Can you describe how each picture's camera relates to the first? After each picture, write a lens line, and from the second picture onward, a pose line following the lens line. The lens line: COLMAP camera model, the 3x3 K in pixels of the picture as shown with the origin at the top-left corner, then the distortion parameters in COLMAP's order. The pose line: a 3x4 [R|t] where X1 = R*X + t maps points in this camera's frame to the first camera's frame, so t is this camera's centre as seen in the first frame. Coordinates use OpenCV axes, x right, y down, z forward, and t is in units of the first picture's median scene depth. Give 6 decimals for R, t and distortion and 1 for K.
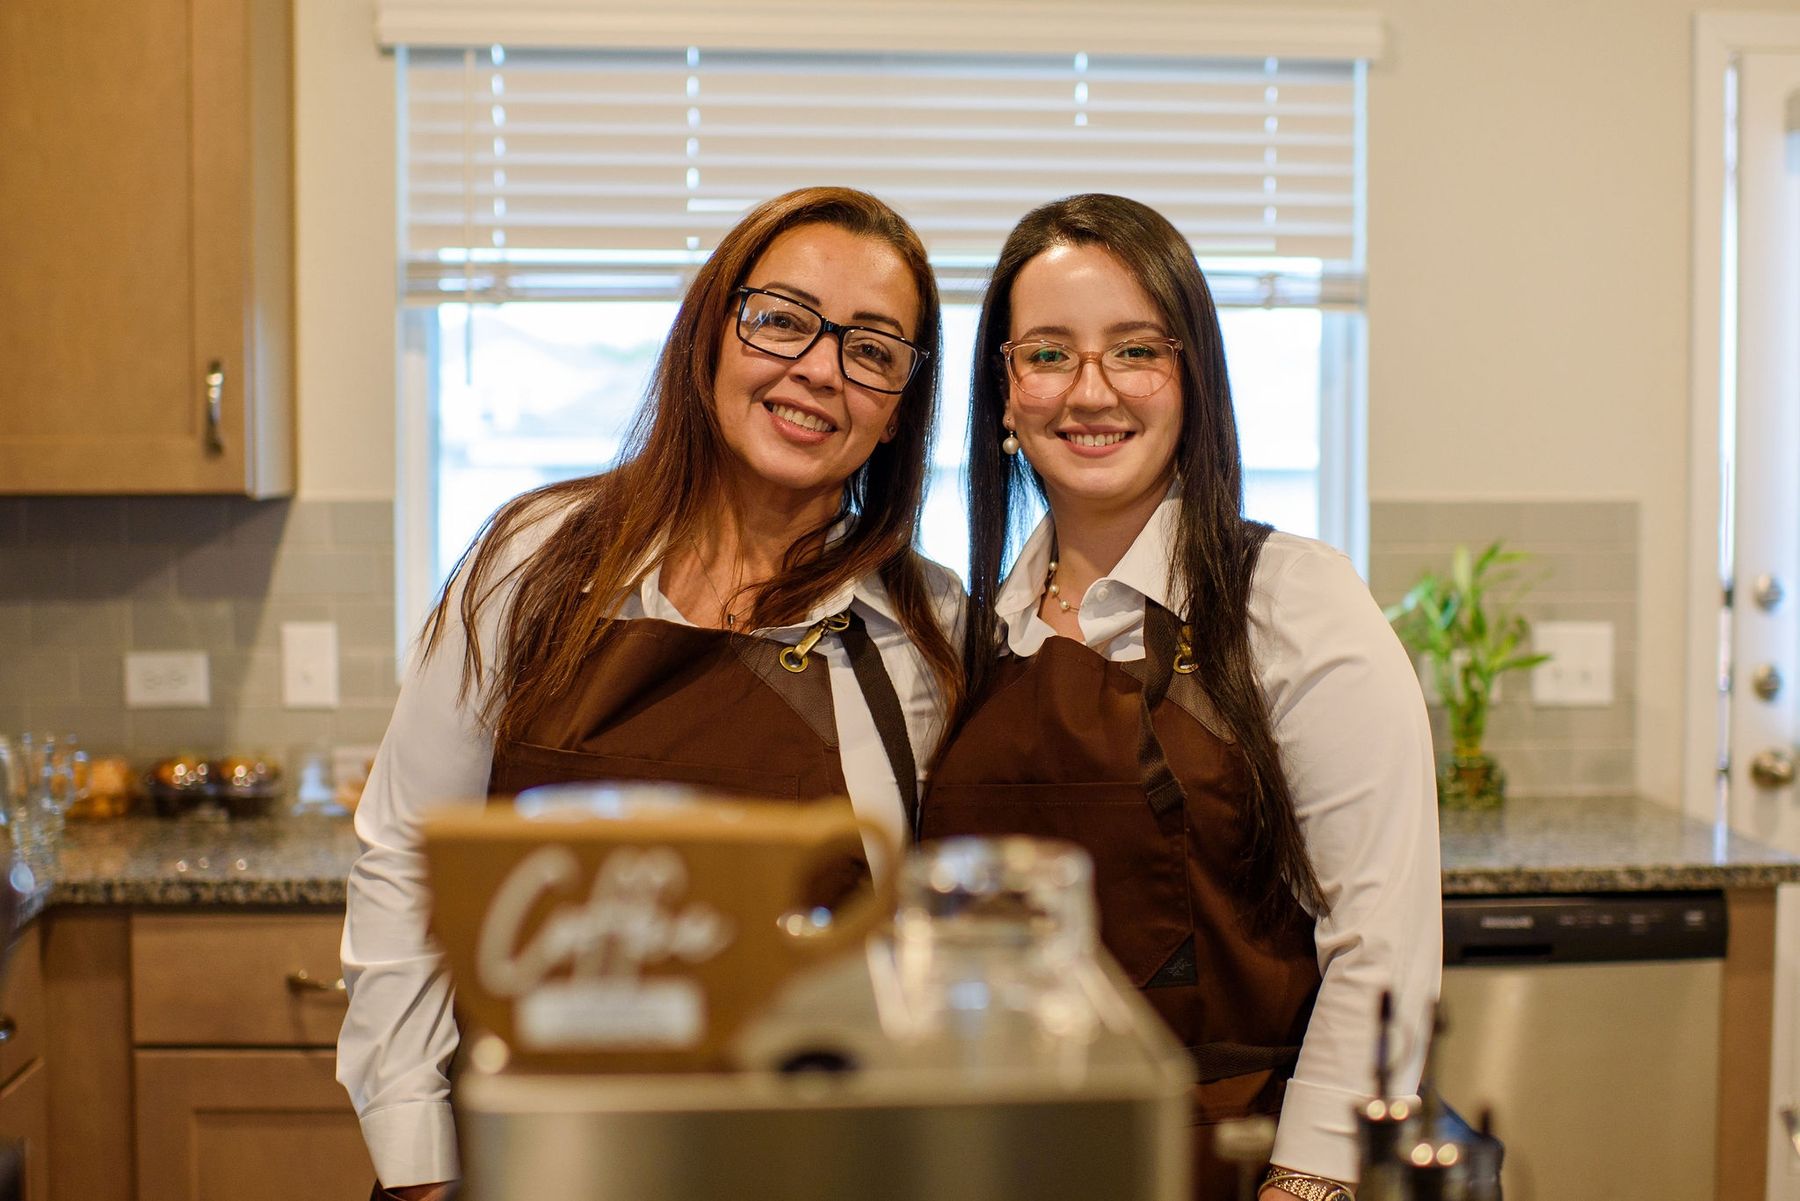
lens RADIAL K [[1933.9, 0, 900.0], [0, 1933.9, 600.5], [0, 0, 1]] dist [-0.234785, -0.001504]
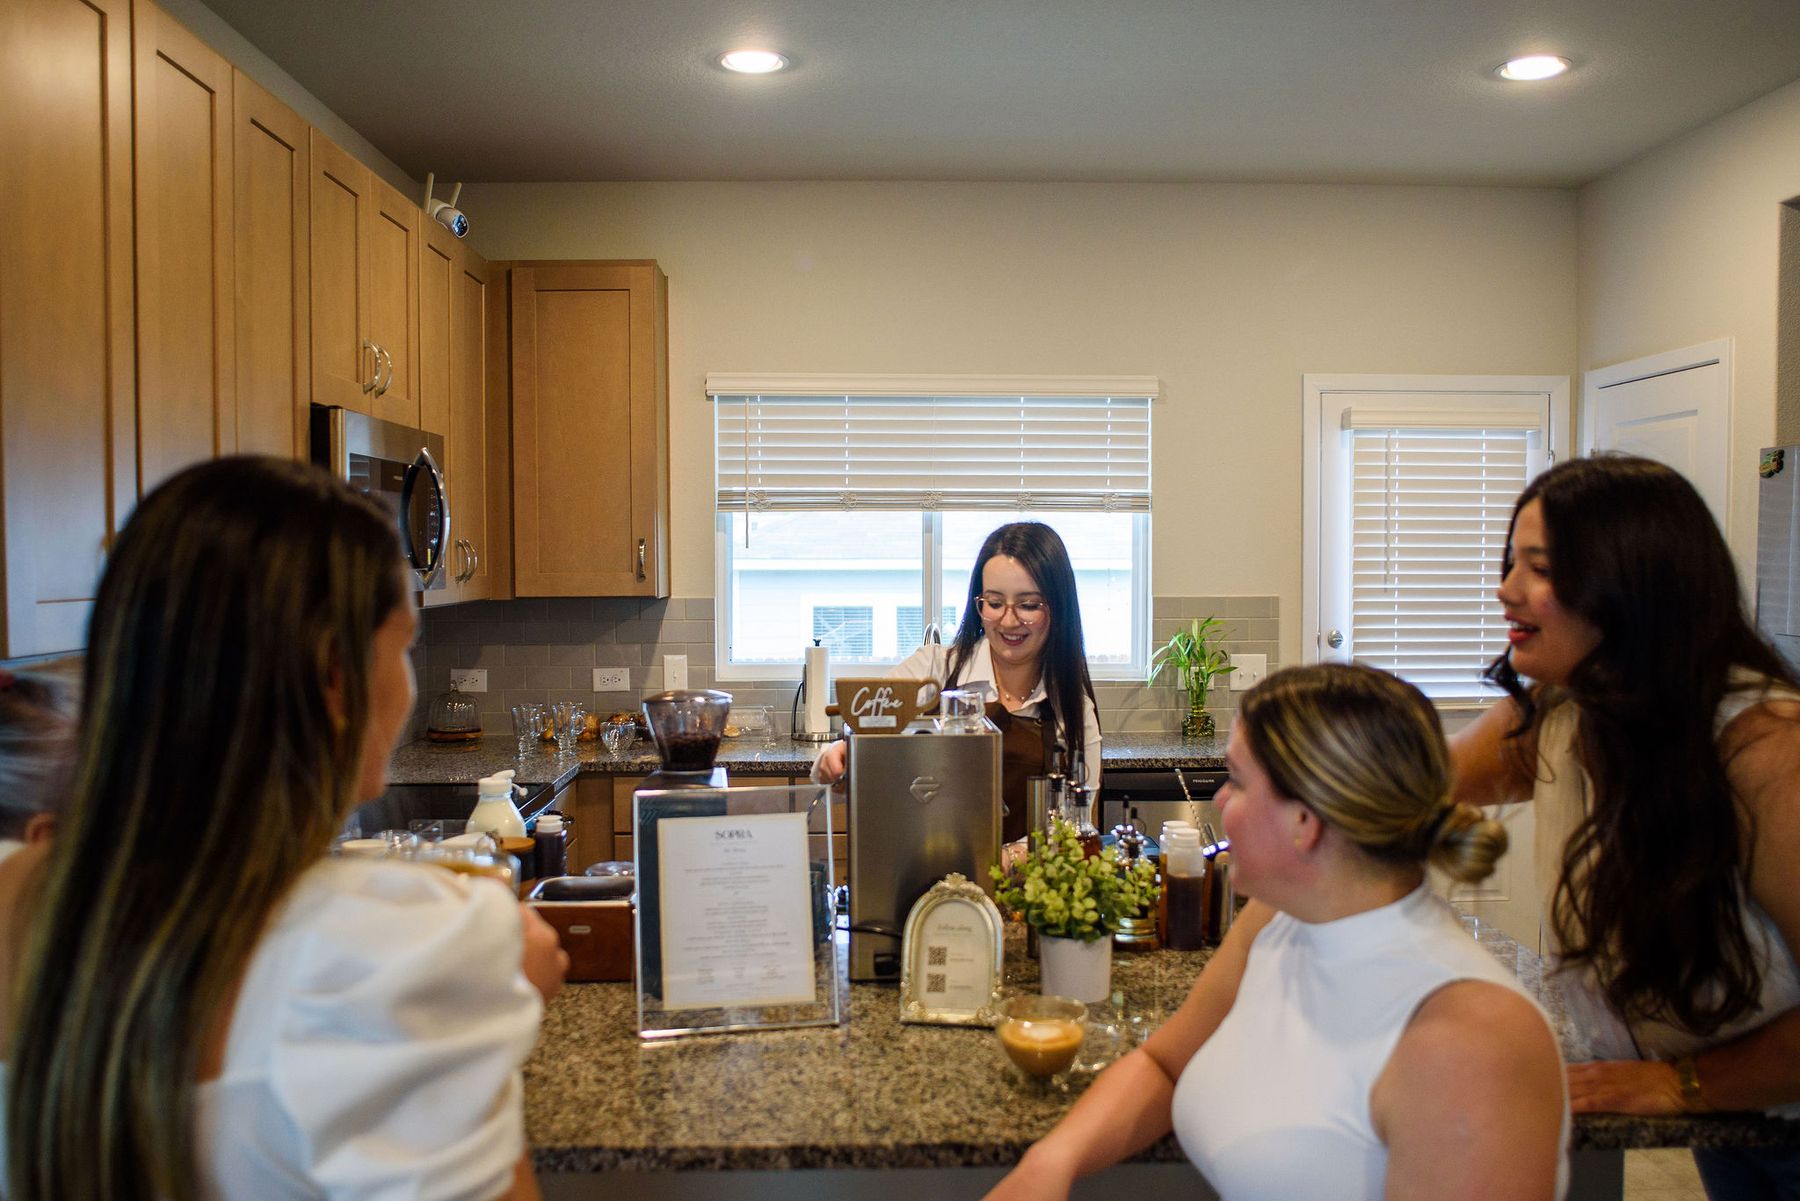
lens RADIAL K [[1933.9, 0, 900.0], [0, 1933.9, 600.5], [0, 0, 1]] dist [-0.234785, -0.001504]
pose [[0.999730, -0.003620, -0.022932, 0.003564], [0.002756, 0.999290, -0.037580, 0.034656], [0.023051, 0.037507, 0.999030, -1.275345]]
